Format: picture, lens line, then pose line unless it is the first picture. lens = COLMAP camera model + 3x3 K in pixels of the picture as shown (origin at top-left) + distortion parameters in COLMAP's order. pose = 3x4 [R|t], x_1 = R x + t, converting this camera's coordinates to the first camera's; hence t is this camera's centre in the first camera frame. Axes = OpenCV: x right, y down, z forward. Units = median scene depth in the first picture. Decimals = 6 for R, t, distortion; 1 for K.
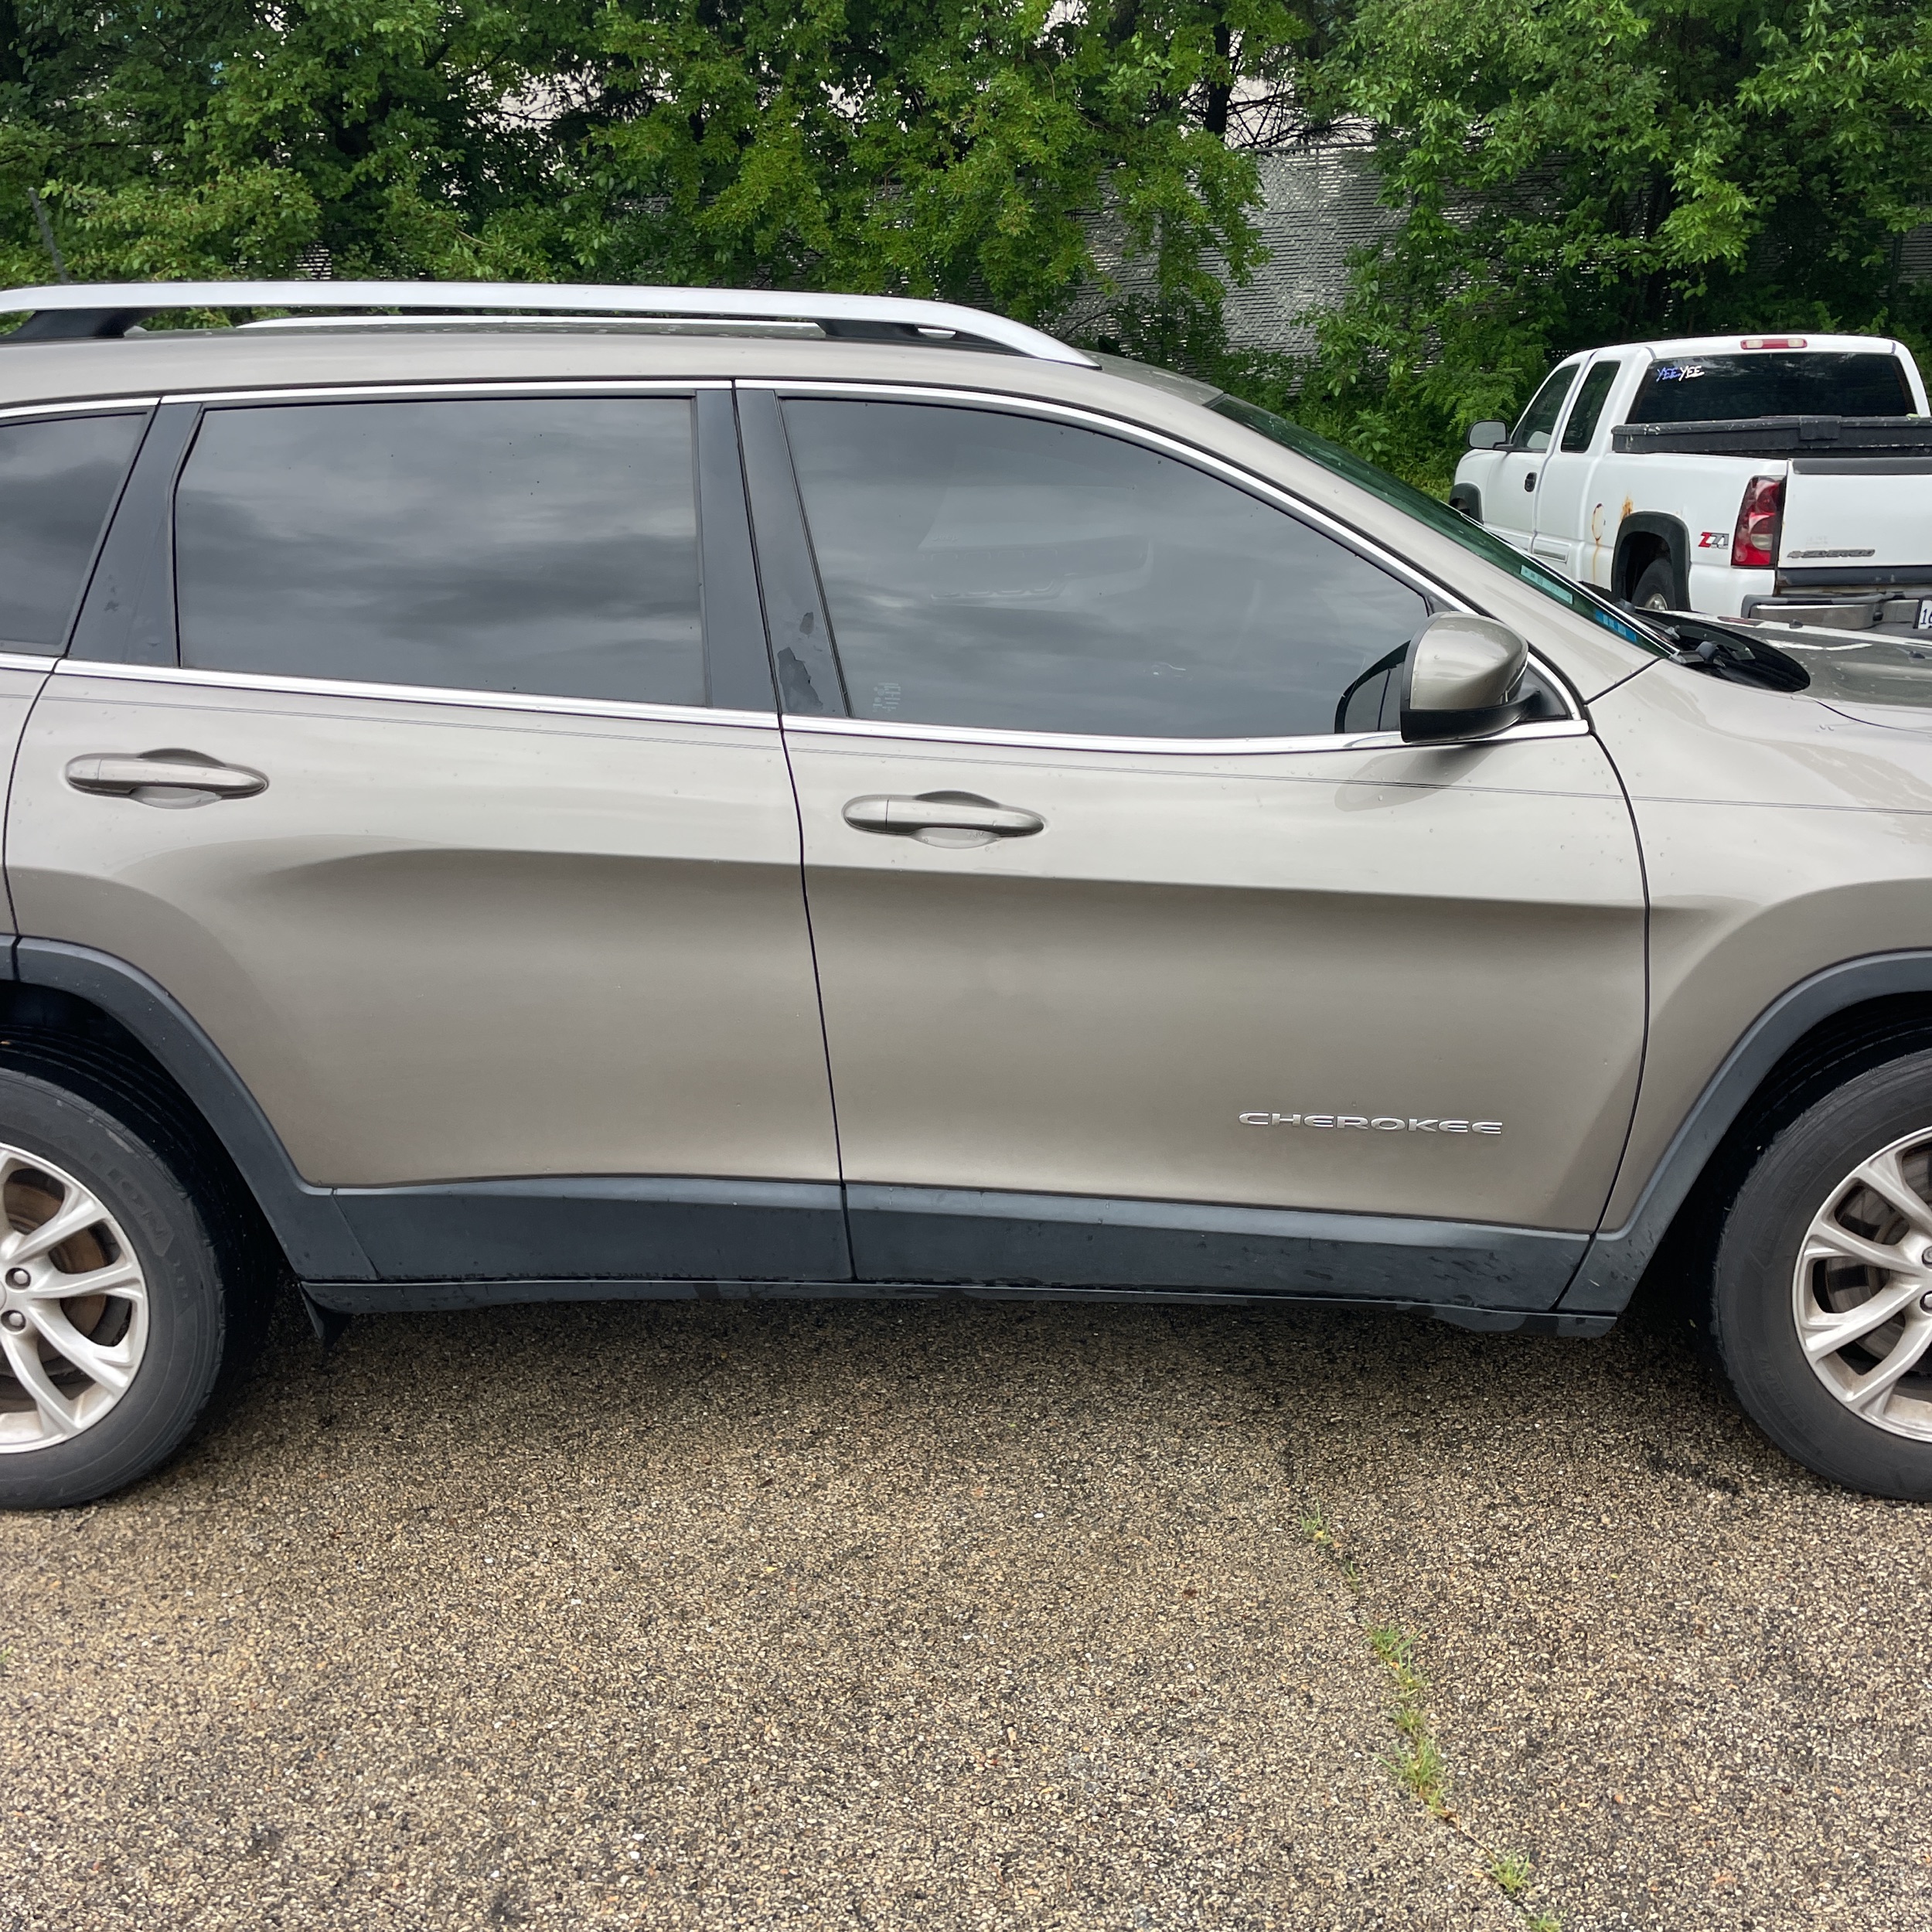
lens RADIAL K [[1969.3, 0, 972.7], [0, 1969.3, 992.1], [0, 0, 1]] dist [0.034202, 0.000000]
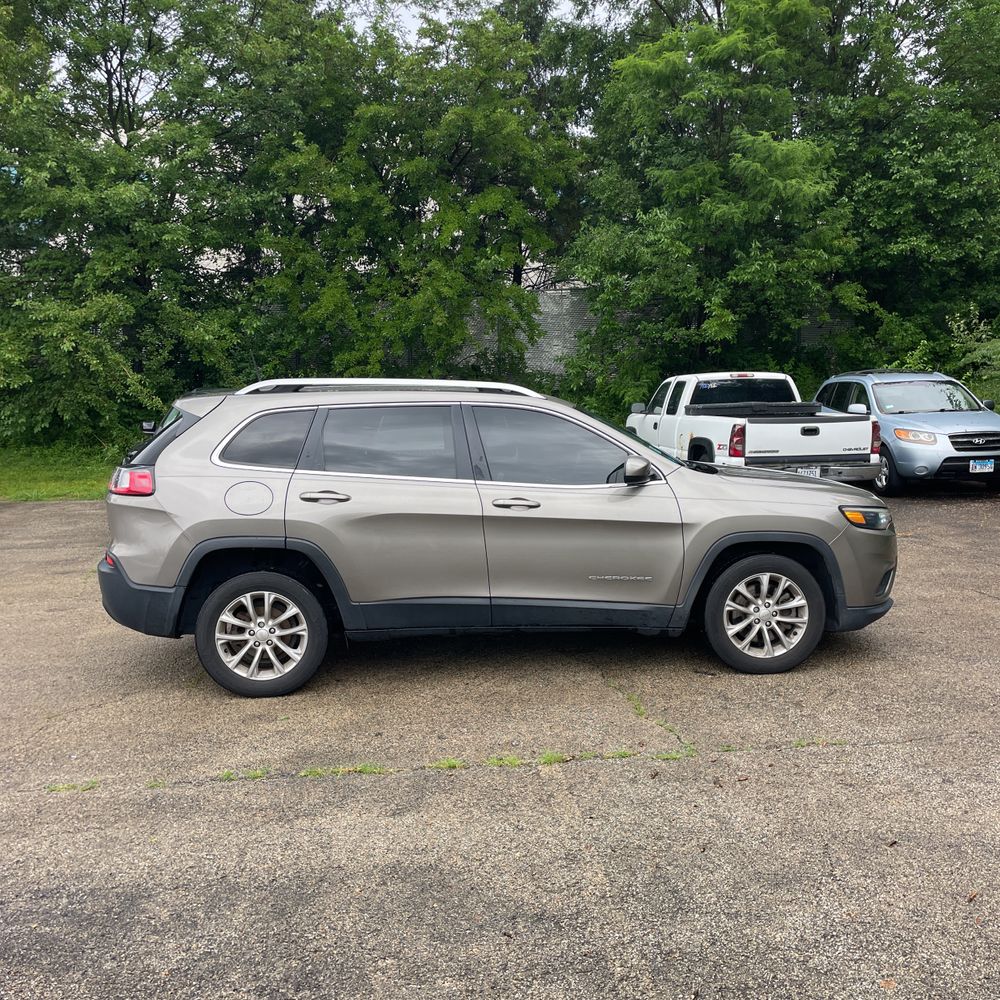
lens RADIAL K [[1019.3, 0, 510.2], [0, 1019.3, 508.5], [0, 0, 1]] dist [0.034202, 0.000000]
pose [[0.992603, -0.010665, 0.120934, -0.083739], [0.031137, 0.985179, -0.168681, 0.082105], [-0.117343, 0.171199, 0.978224, -0.318994]]
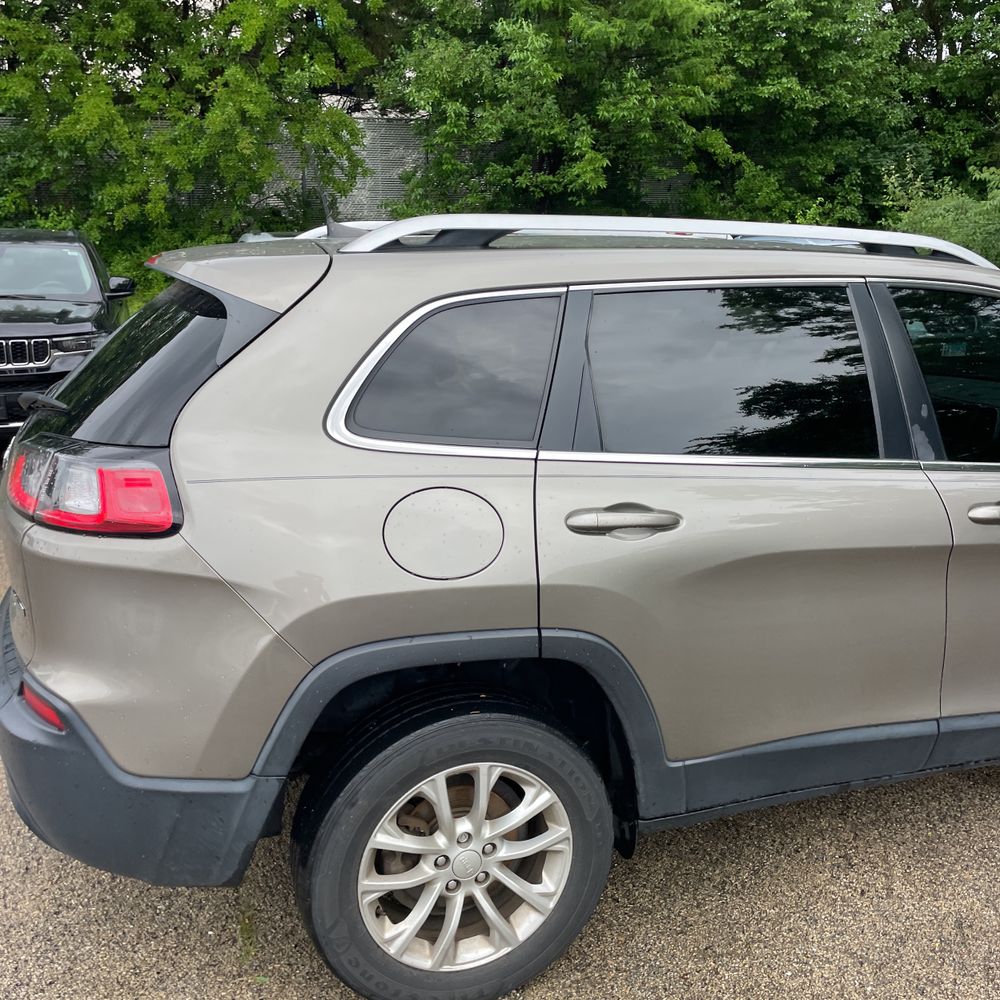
lens RADIAL K [[1019.3, 0, 487.3], [0, 1019.3, 491.2], [0, 0, 1]] dist [0.034202, 0.000000]
pose [[0.932740, -0.056443, 0.356103, -0.238352], [0.073488, 0.996699, -0.034506, -0.033323], [-0.352980, 0.058354, 0.933809, 0.078282]]
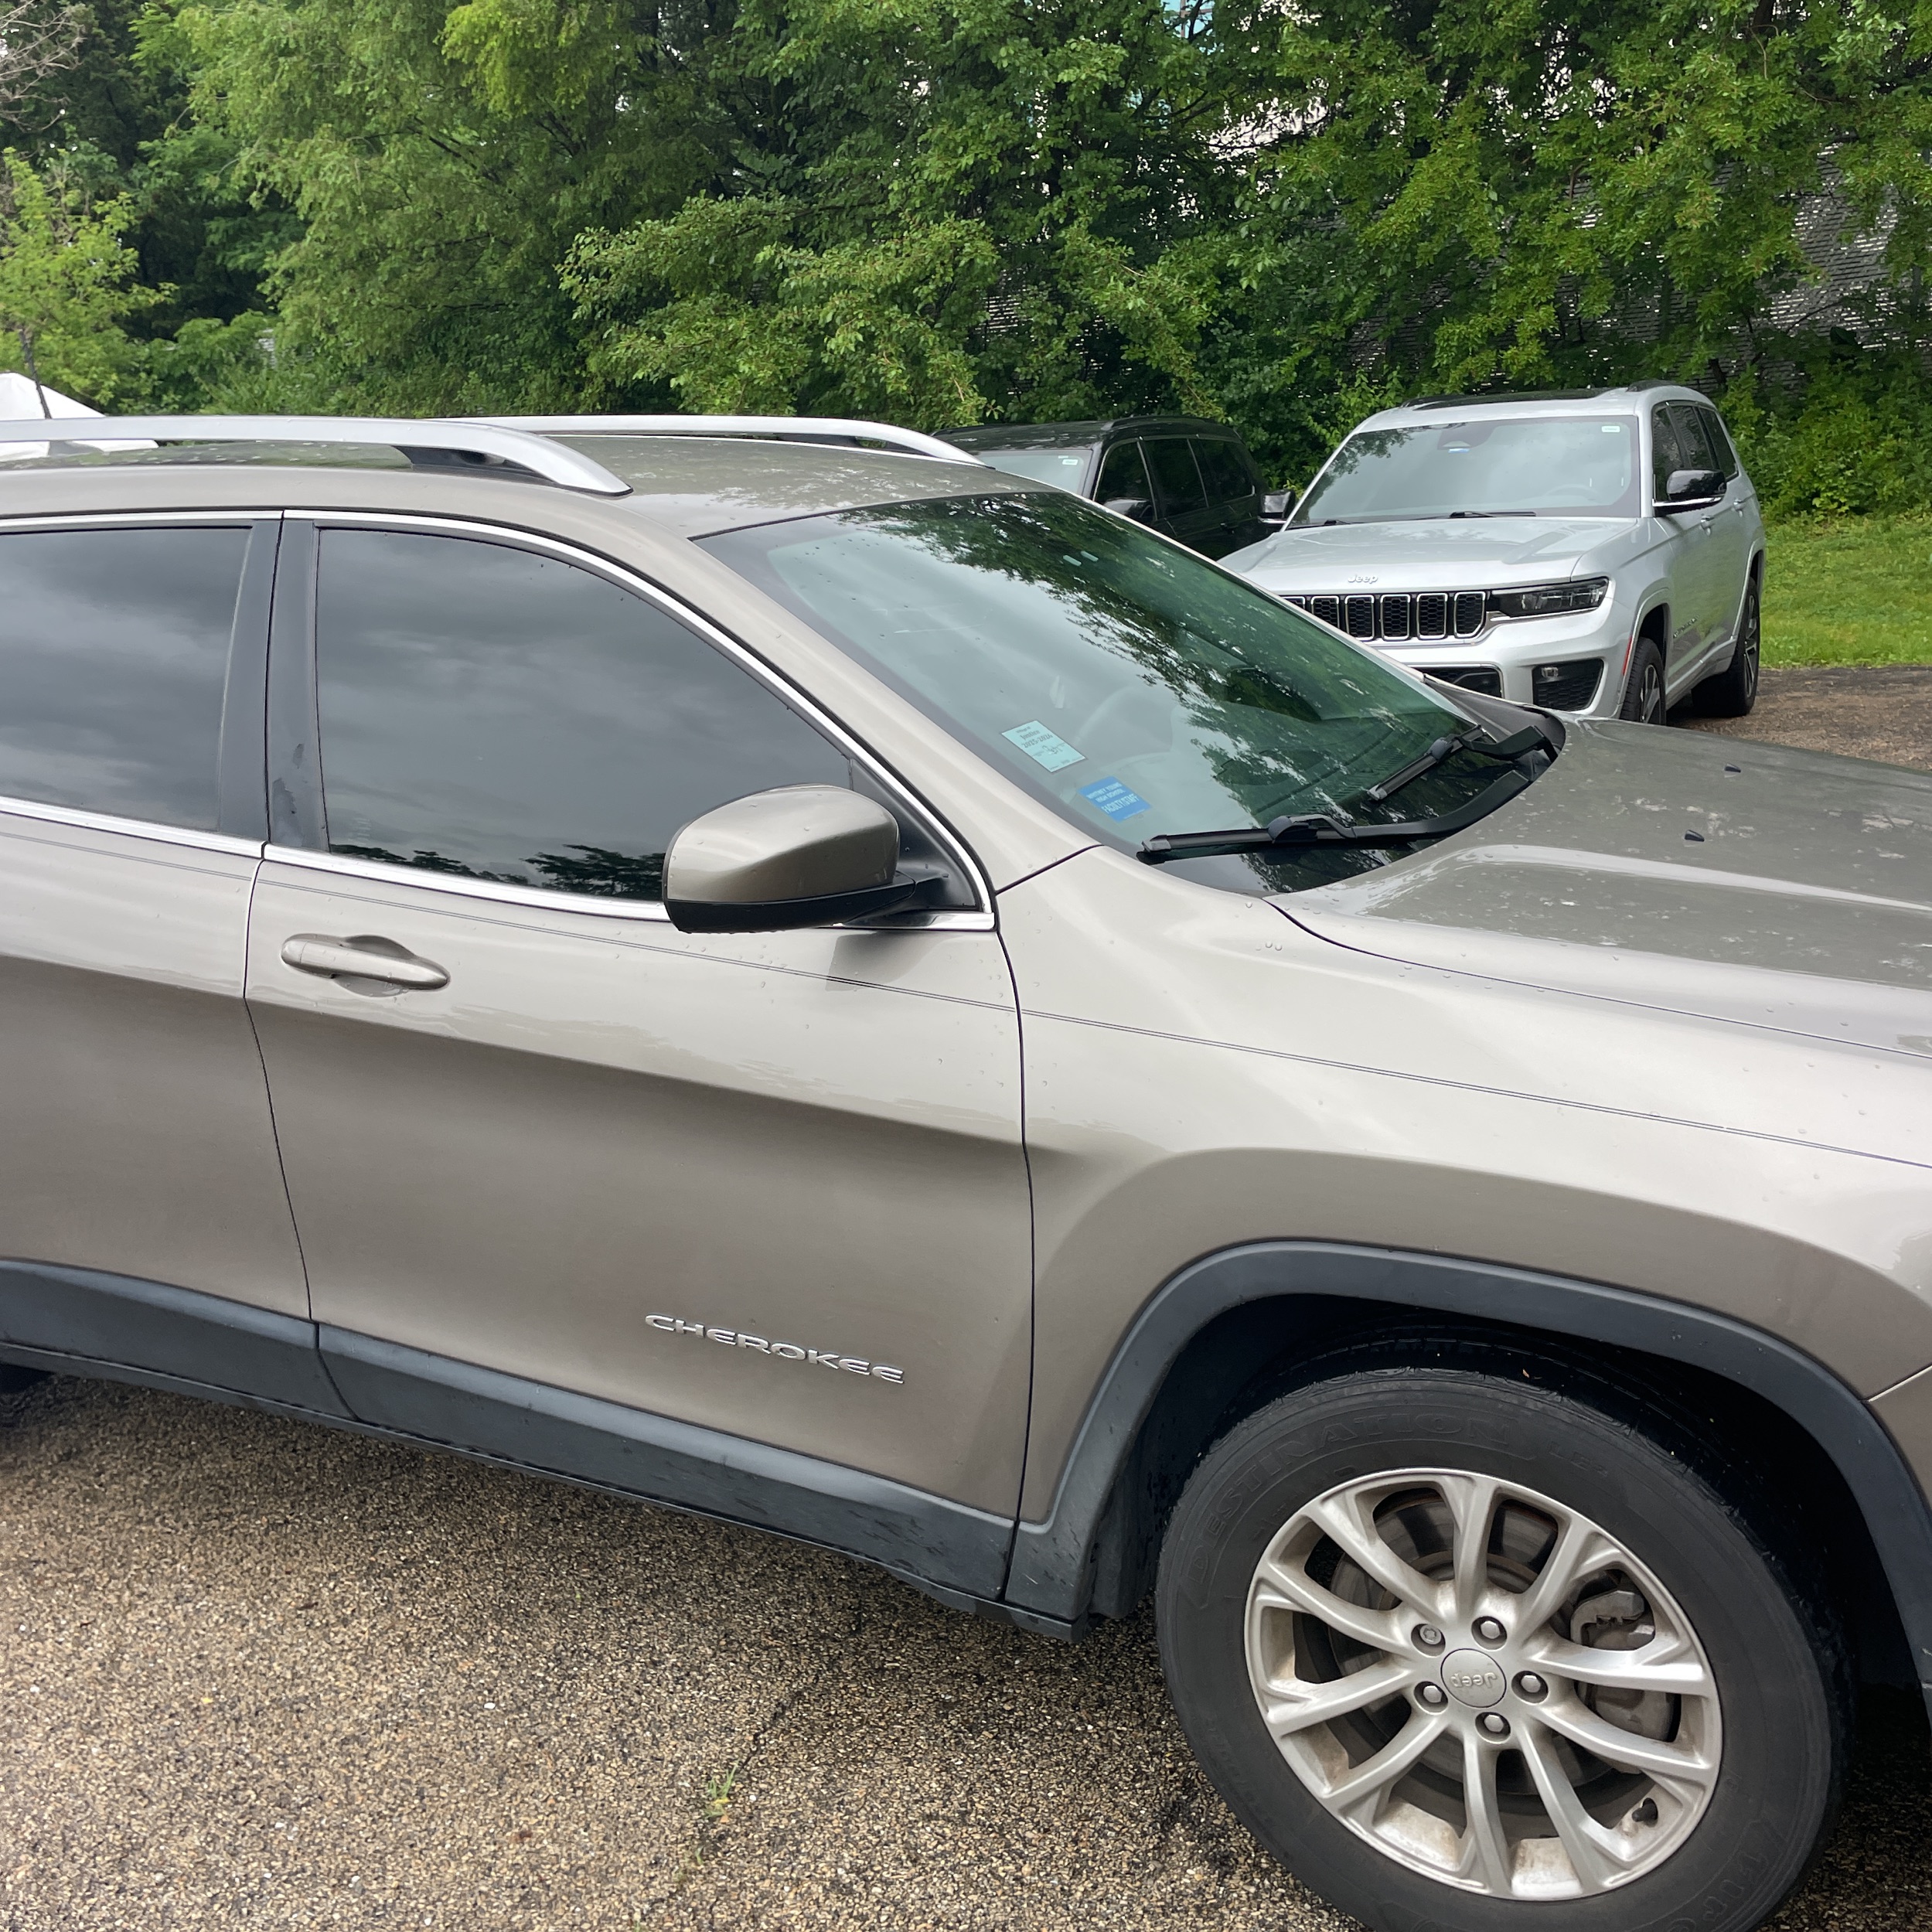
lens RADIAL K [[1969.3, 0, 941.2], [0, 1969.3, 946.7], [0, 0, 1]] dist [0.034202, 0.000000]
pose [[0.912152, 0.079149, -0.402136, 0.184126], [-0.088334, 0.996082, -0.004314, -0.034428], [0.400219, 0.039458, 0.915570, 0.066573]]
